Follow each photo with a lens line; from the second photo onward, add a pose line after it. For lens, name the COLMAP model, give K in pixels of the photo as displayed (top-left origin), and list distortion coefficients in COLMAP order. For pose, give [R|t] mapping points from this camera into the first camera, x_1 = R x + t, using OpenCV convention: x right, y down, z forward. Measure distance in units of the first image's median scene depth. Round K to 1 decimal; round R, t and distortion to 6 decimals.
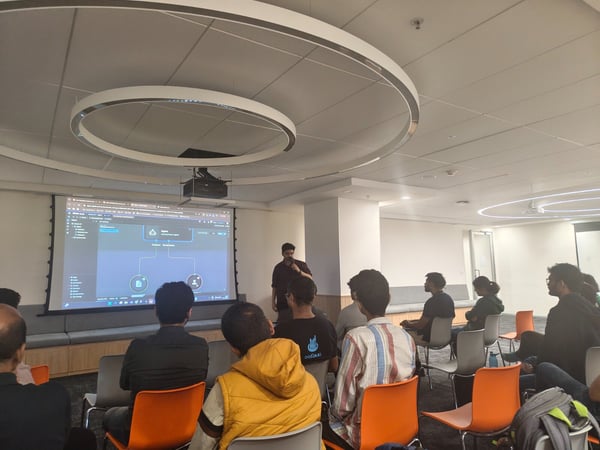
lens RADIAL K [[418.9, 0, 295.8], [0, 418.9, 223.9], [0, 0, 1]] dist [0.016434, -0.004402]
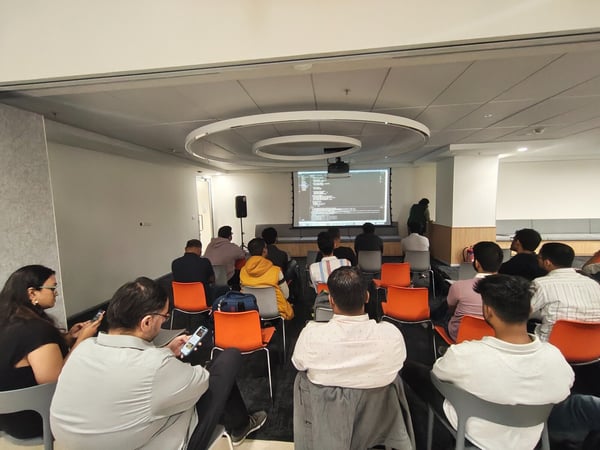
lens RADIAL K [[270.3, 0, 299.2], [0, 270.3, 226.6], [0, 0, 1]] dist [-0.000364, 0.000030]
pose [[0.769696, 0.054583, -0.636073, 0.310826], [0.087886, 0.977793, 0.190256, -0.056367], [0.632332, -0.202342, 0.747806, -0.024968]]
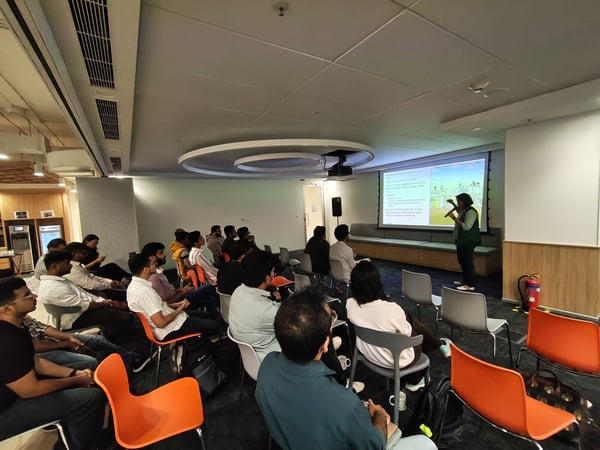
lens RADIAL K [[270.3, 0, 297.0], [0, 270.3, 225.4], [0, 0, 1]] dist [-0.000722, -0.000323]
pose [[-0.008303, 0.087473, -0.996132, 0.746901], [0.163812, 0.982828, 0.084940, 0.012739], [0.986457, -0.162473, -0.022489, 0.602322]]
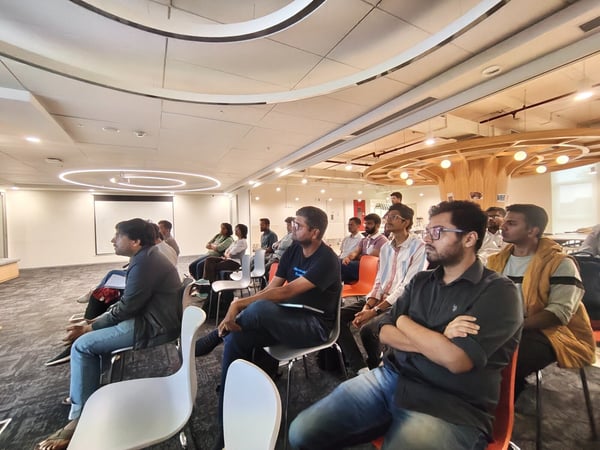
lens RADIAL K [[270.3, 0, 299.2], [0, 270.3, 226.6], [0, 0, 1]] dist [-0.000364, 0.000030]
pose [[0.070810, 0.006178, 0.997471, -0.285145], [-0.085720, 0.996319, -0.000085, 0.079548], [-0.993800, -0.085497, 0.071078, 0.448362]]
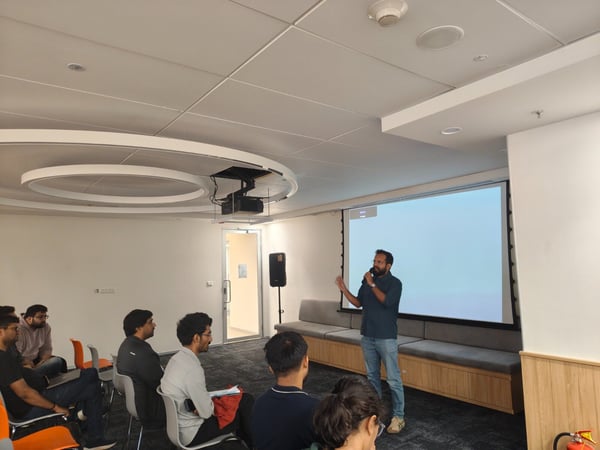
lens RADIAL K [[420.1, 0, 302.2], [0, 420.1, 224.3], [0, 0, 1]] dist [0.015282, -0.007309]
pose [[0.067260, -0.078474, -0.994645, 0.587189], [0.142833, 0.987391, -0.068243, 0.035055], [0.987459, -0.137478, 0.077621, 0.796350]]
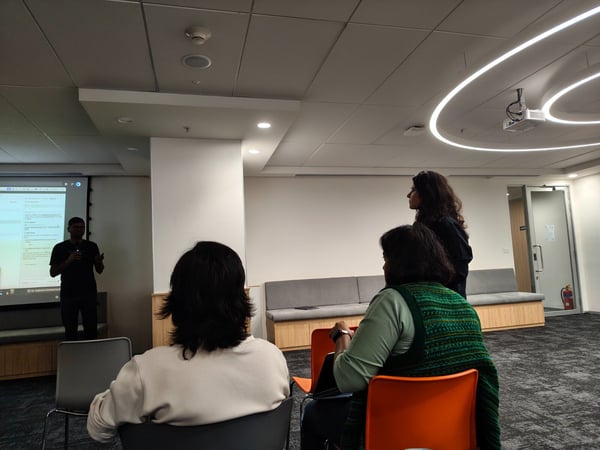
lens RADIAL K [[419.5, 0, 300.6], [0, 419.5, 231.5], [0, 0, 1]] dist [-0.000285, -0.001854]
pose [[0.947637, -0.059118, -0.313831, 0.546381], [0.071470, 0.997050, 0.027990, 0.081271], [0.311250, -0.048954, 0.949066, 0.513342]]
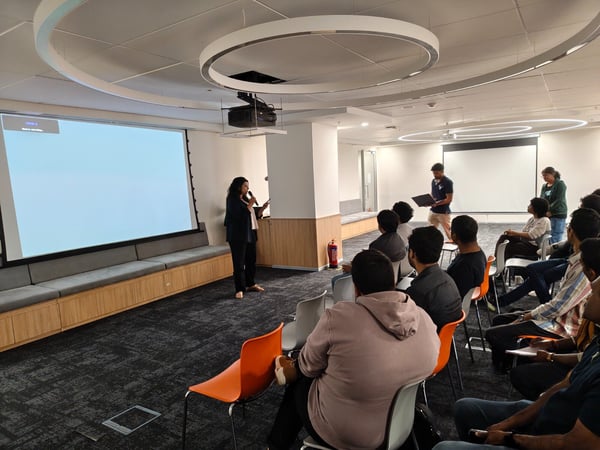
lens RADIAL K [[418.9, 0, 295.8], [0, 418.9, 223.9], [0, 0, 1]] dist [0.016434, -0.004402]
pose [[0.915175, -0.072534, 0.396477, -0.383121], [-0.009686, 0.979432, 0.201541, -0.029602], [-0.402941, -0.188286, 0.895649, 0.071401]]
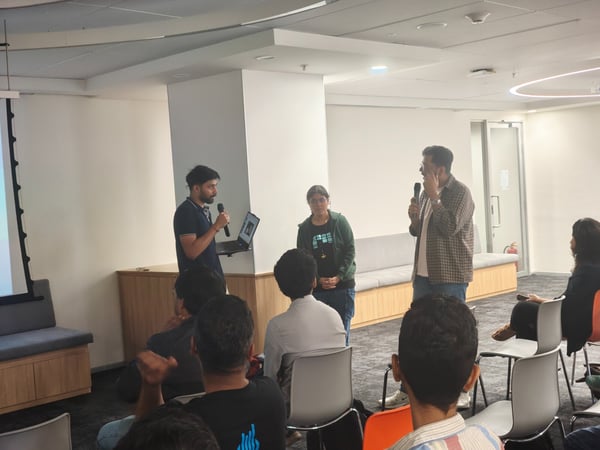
lens RADIAL K [[818.4, 0, 300.0], [0, 818.4, 225.0], [0, 0, 1]] dist [0.069036, -0.028288]
pose [[0.979190, -0.054198, 0.195577, -0.025923], [0.024843, 0.988444, 0.149538, -0.028669], [-0.201421, -0.141568, 0.969220, 0.077631]]
